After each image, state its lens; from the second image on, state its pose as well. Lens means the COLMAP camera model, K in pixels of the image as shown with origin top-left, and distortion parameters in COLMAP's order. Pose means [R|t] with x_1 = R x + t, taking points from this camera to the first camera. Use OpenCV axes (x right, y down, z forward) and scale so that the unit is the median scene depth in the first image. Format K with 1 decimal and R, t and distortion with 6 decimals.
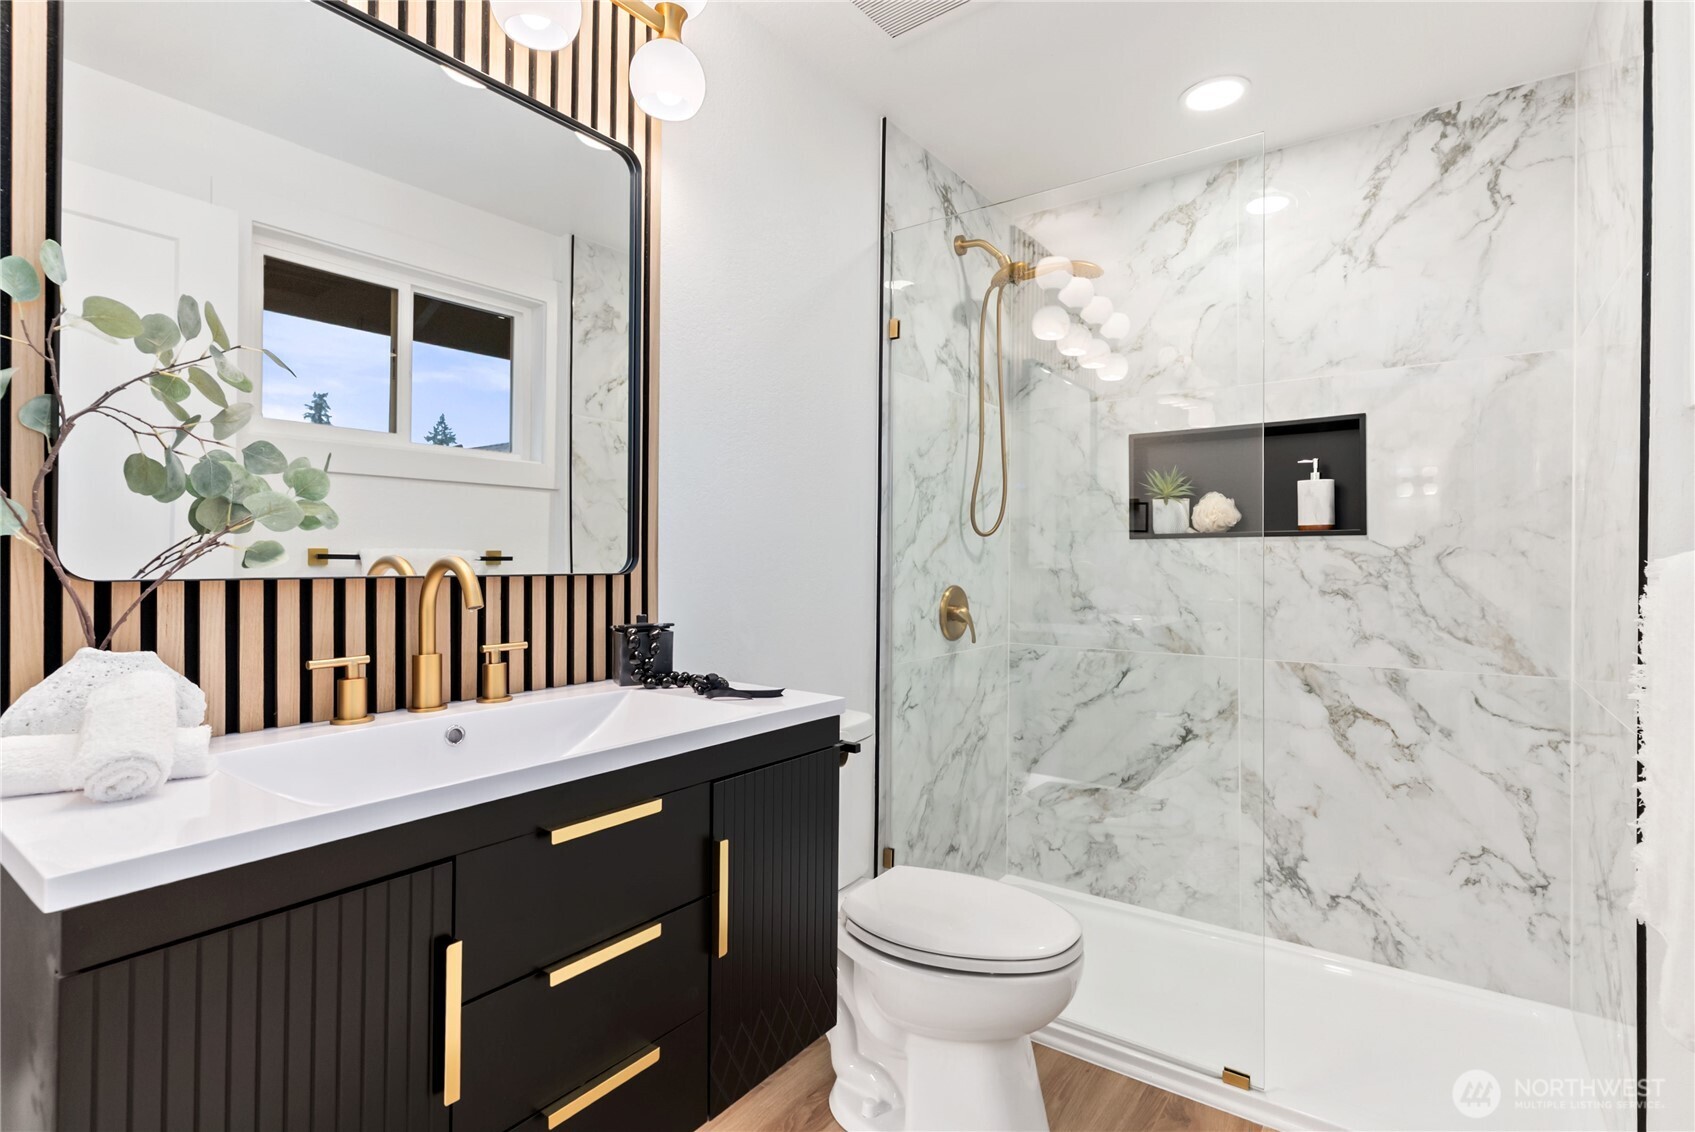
lens RADIAL K [[813.9, 0, 847.1], [0, 813.9, 558.8], [0, 0, 1]] dist [0.009512, -0.000840]
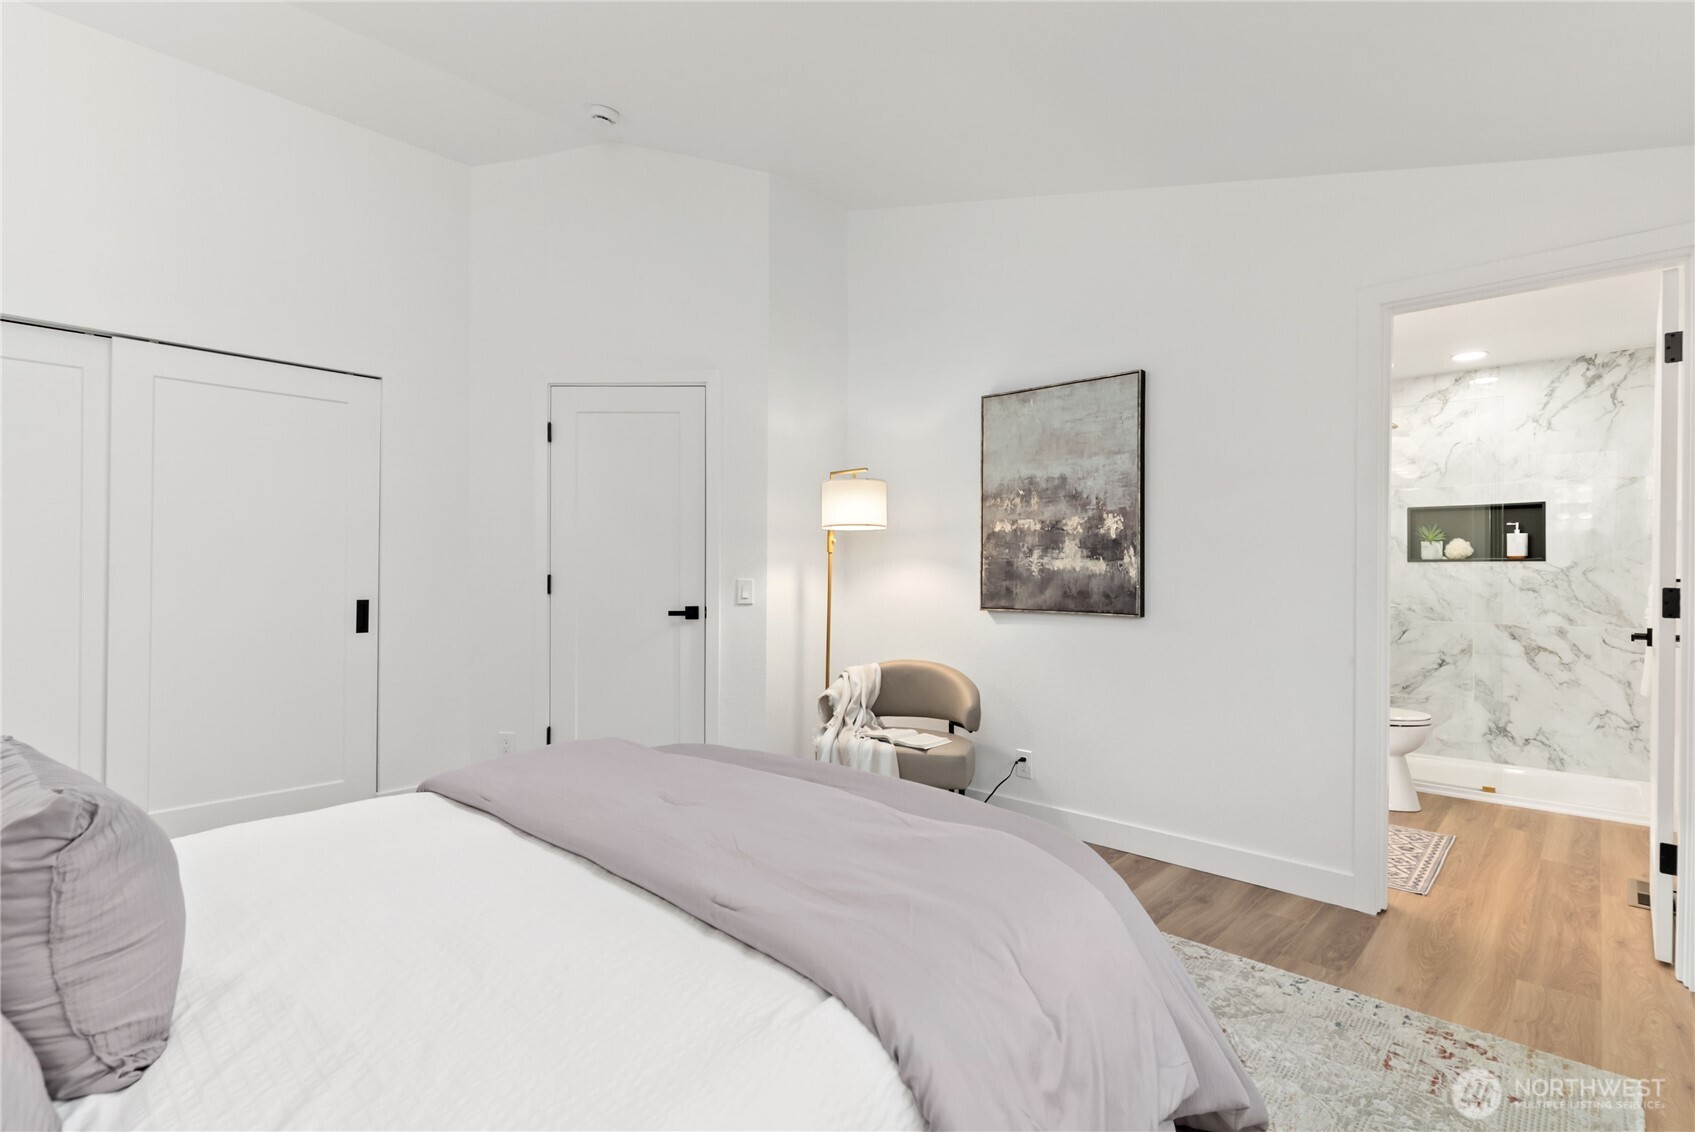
lens RADIAL K [[813.9, 0, 846.3], [0, 813.9, 569.7], [0, 0, 1]] dist [0.009512, -0.000840]
pose [[0.993062, -0.001213, -0.117588, -0.836903], [0.002199, 0.999964, 0.008254, -0.028144], [0.117574, -0.008456, 0.993028, -1.206018]]
